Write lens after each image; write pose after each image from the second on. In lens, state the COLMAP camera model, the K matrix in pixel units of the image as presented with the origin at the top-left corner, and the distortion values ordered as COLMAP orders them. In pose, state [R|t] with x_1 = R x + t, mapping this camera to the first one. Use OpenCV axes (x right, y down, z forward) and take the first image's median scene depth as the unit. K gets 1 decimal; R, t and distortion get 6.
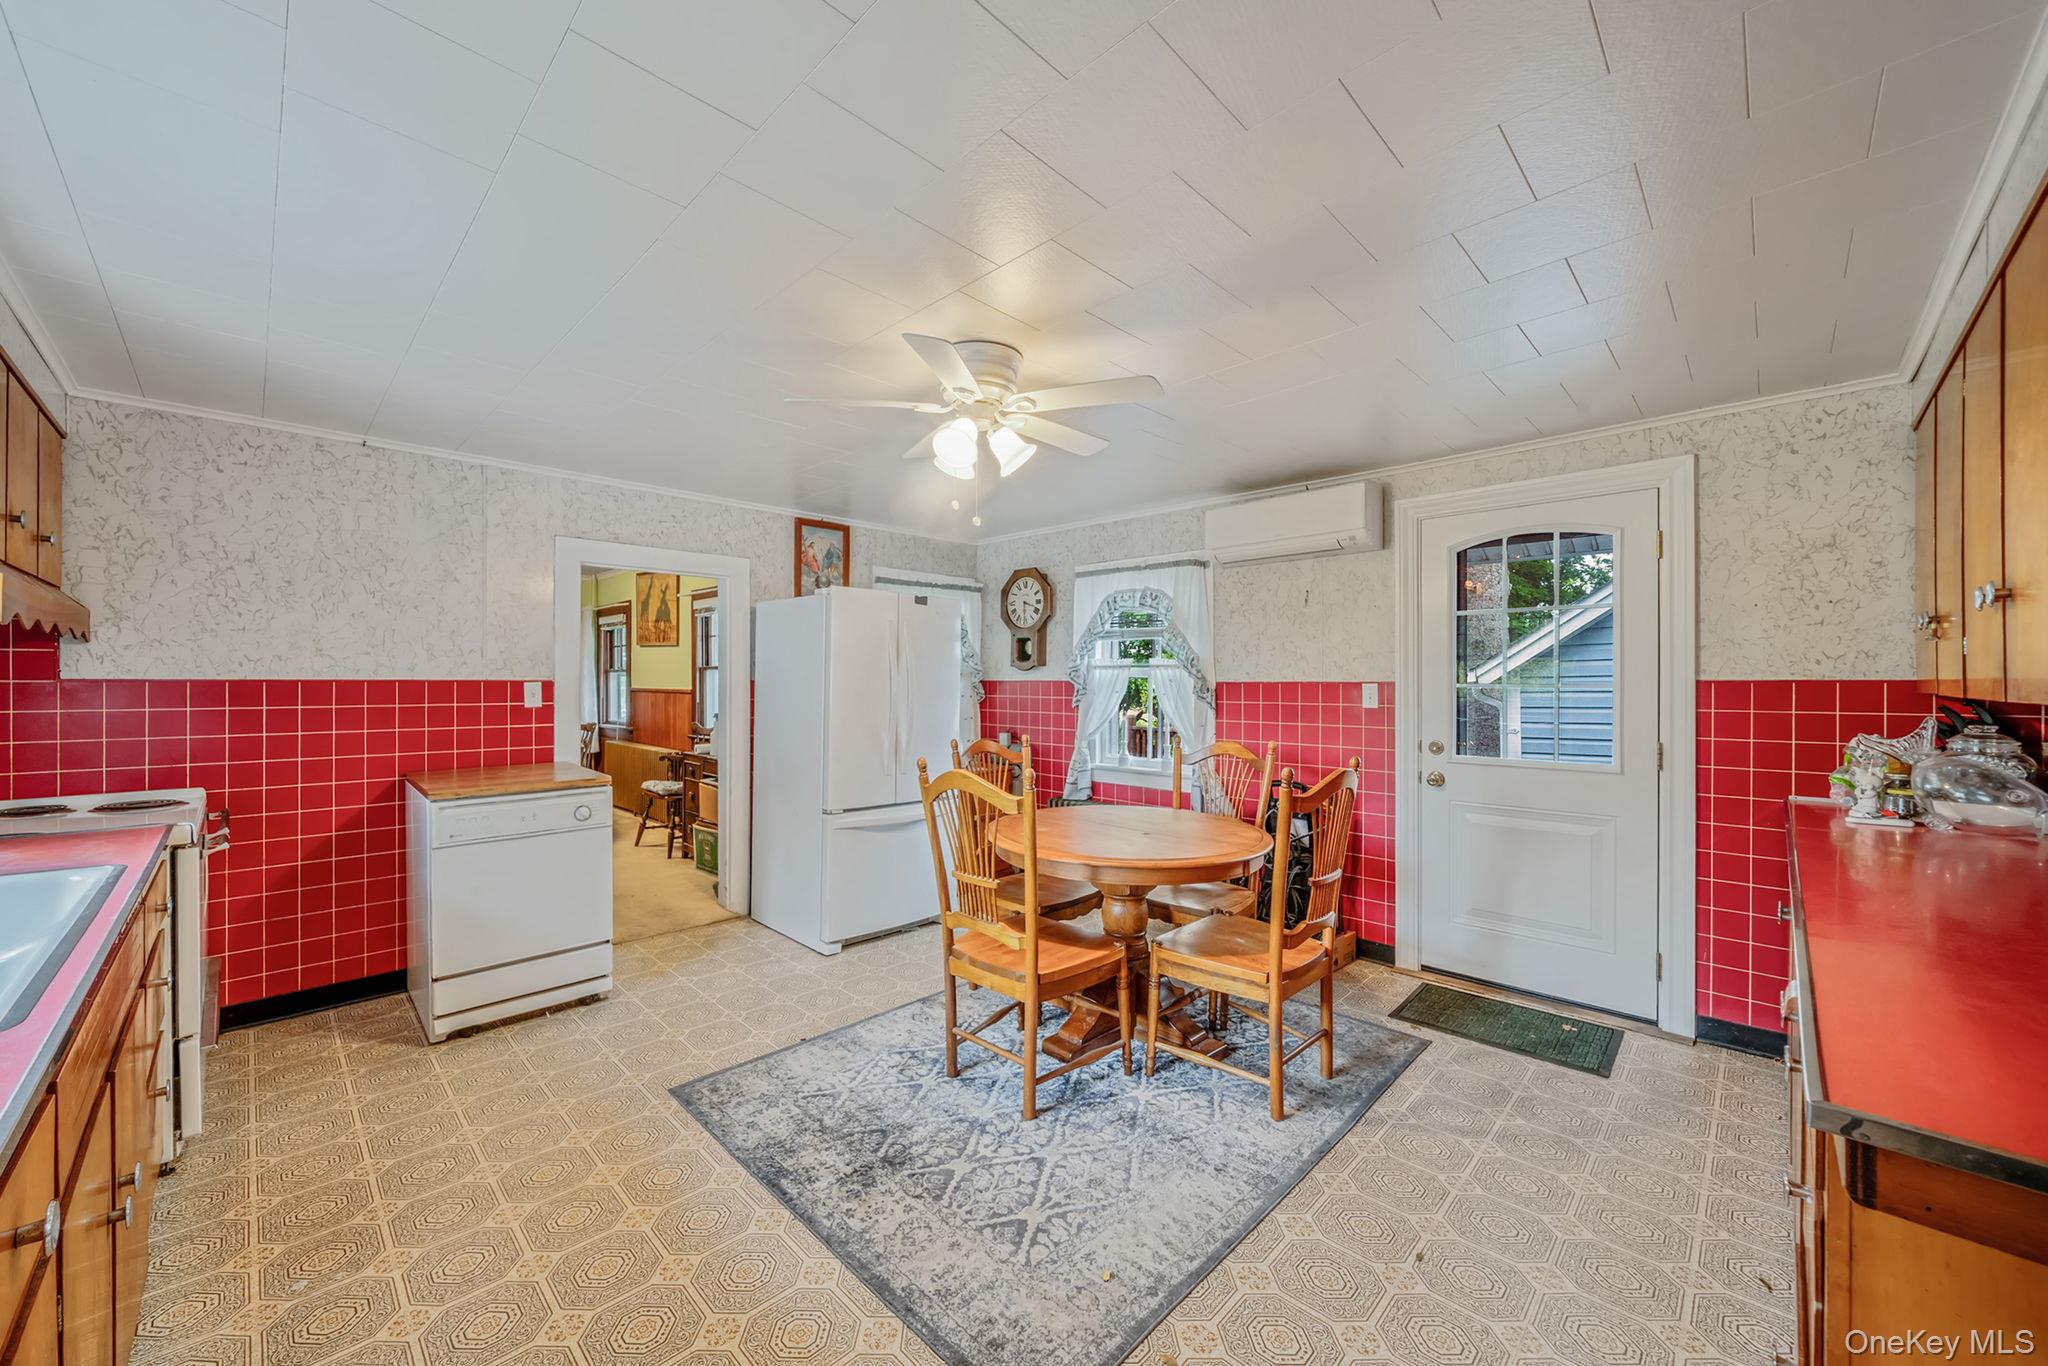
lens RADIAL K [[754.7, 0, 1000.6], [0, 754.7, 684.1], [0, 0, 1]] dist [-0.001061, 0.000002]
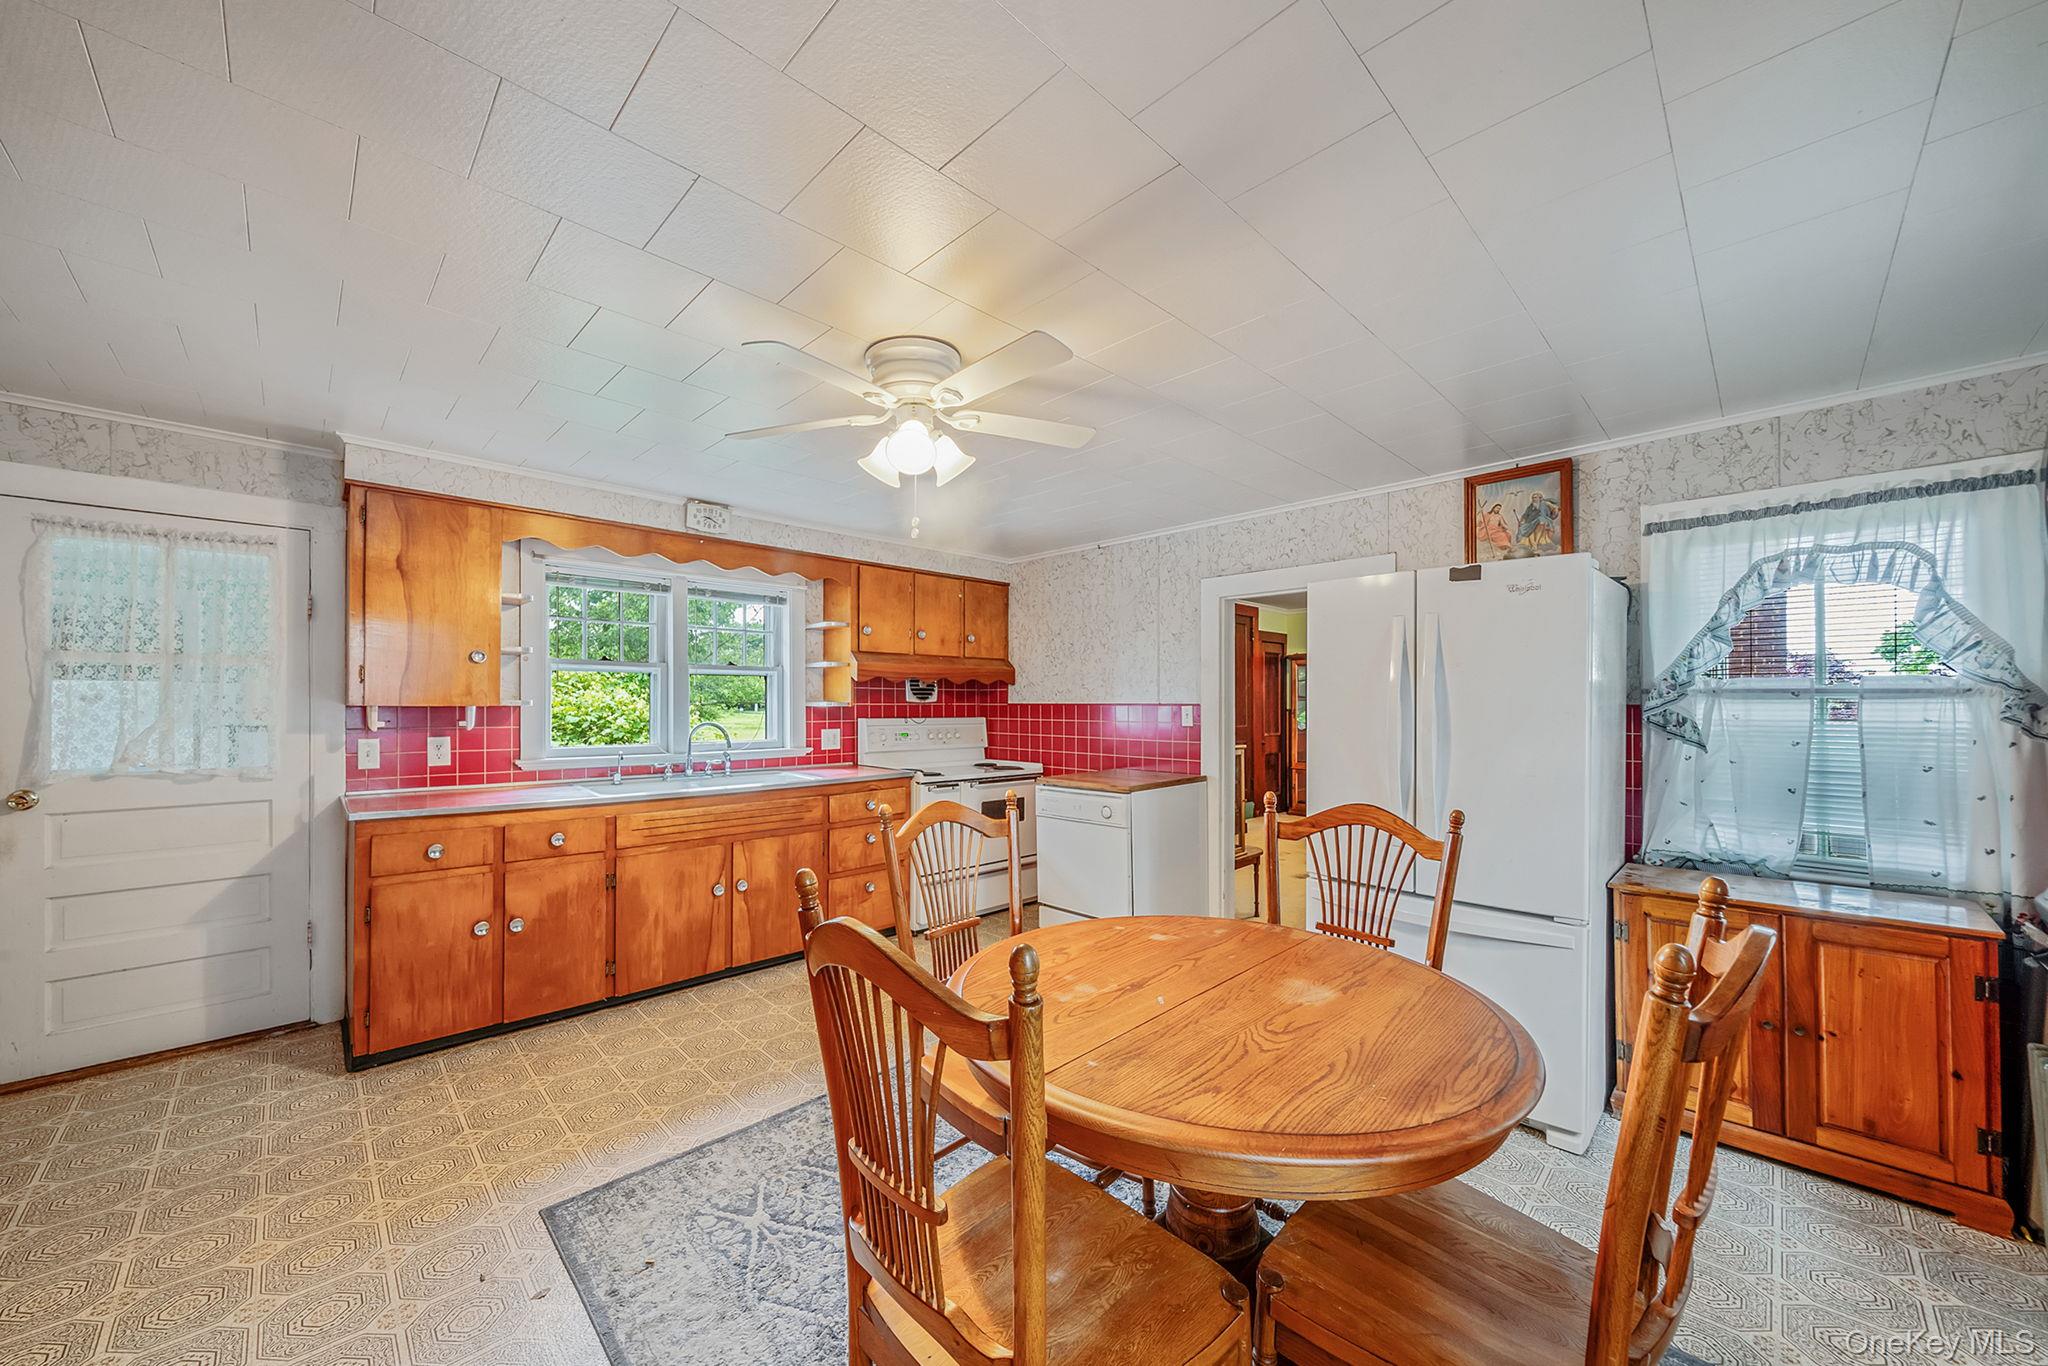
lens RADIAL K [[754.7, 0, 1000.6], [0, 754.7, 684.1], [0, 0, 1]] dist [-0.001061, 0.000002]
pose [[-0.016147, -0.025387, -0.999547, 0.724386], [-0.004933, 0.999667, -0.025310, -0.004690], [0.999857, 0.004522, -0.016267, 0.896339]]
